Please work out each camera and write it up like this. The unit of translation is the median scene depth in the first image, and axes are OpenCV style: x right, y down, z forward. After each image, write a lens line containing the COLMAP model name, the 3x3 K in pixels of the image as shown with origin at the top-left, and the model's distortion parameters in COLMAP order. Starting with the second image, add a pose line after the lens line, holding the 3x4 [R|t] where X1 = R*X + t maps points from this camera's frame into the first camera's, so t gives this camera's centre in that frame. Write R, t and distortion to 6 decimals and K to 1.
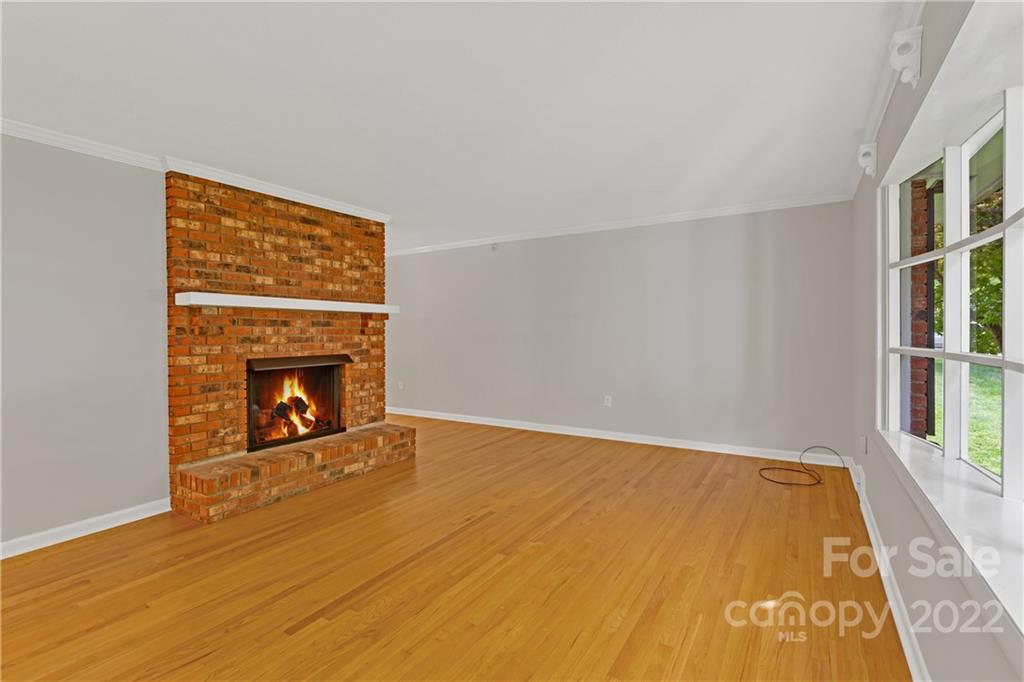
lens RADIAL K [[469.7, 0, 516.0], [0, 469.7, 333.1], [0, 0, 1]] dist [-0.001548, 0.000234]
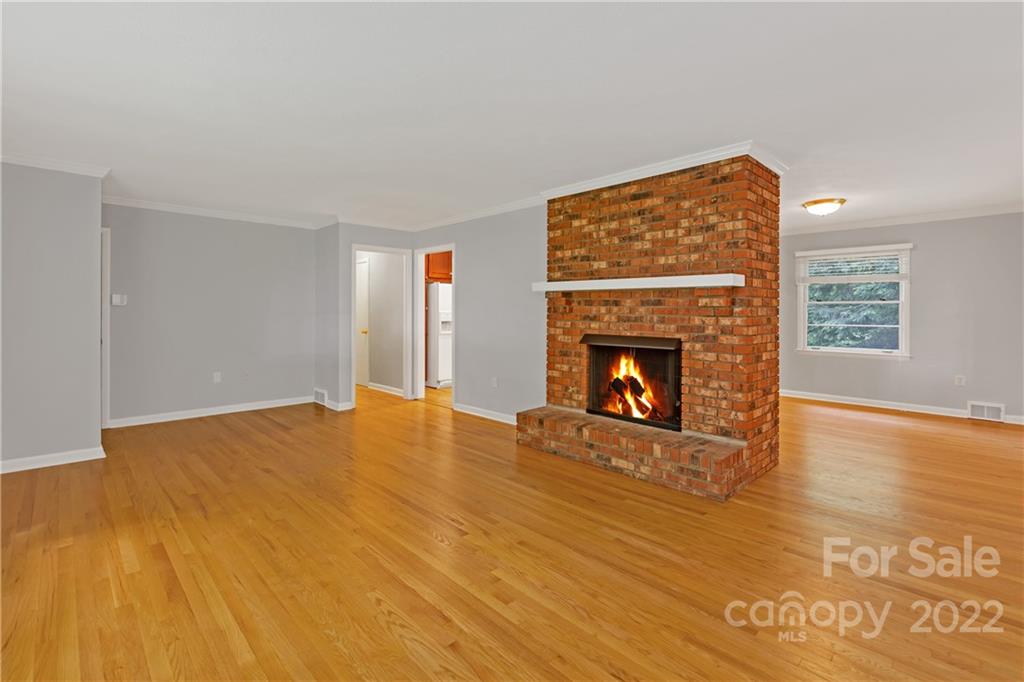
lens RADIAL K [[469.7, 0, 521.4], [0, 469.7, 310.8], [0, 0, 1]] dist [-0.001548, 0.000234]
pose [[-0.241762, -0.003228, -0.970330, 0.577497], [-0.014420, 0.999896, 0.000267, -0.000547], [0.970229, 0.014057, -0.241783, 1.052202]]
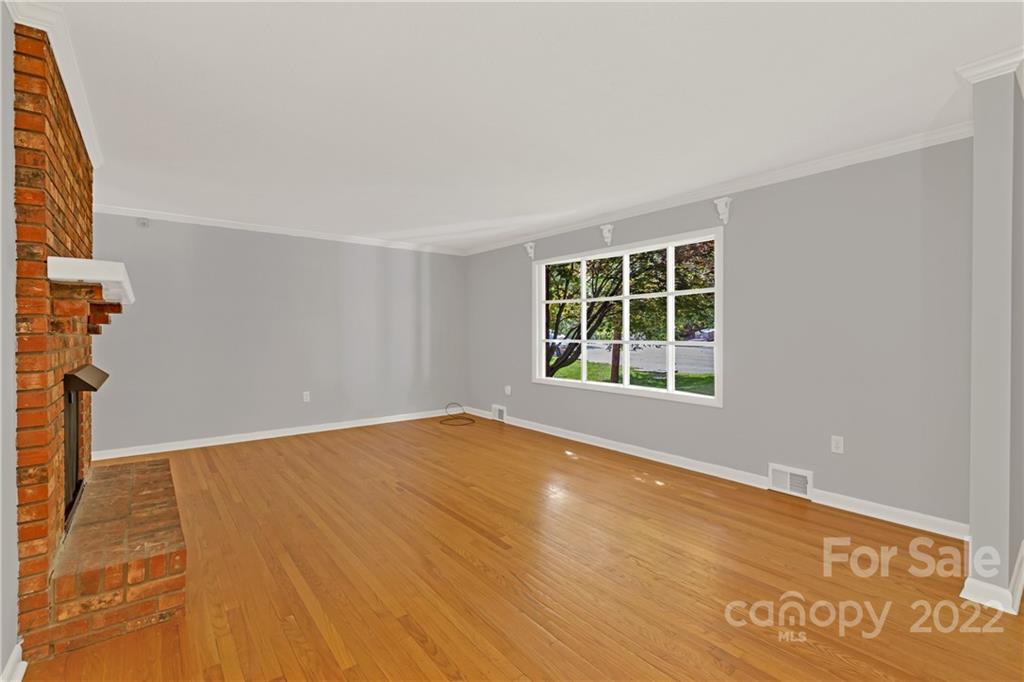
lens RADIAL K [[469.7, 0, 519.0], [0, 469.7, 339.1], [0, 0, 1]] dist [-0.001548, 0.000234]
pose [[0.324396, -0.001704, 0.945920, -0.894033], [-0.003582, 0.999989, 0.003030, 0.006745], [-0.945914, -0.004372, 0.324387, 0.259300]]
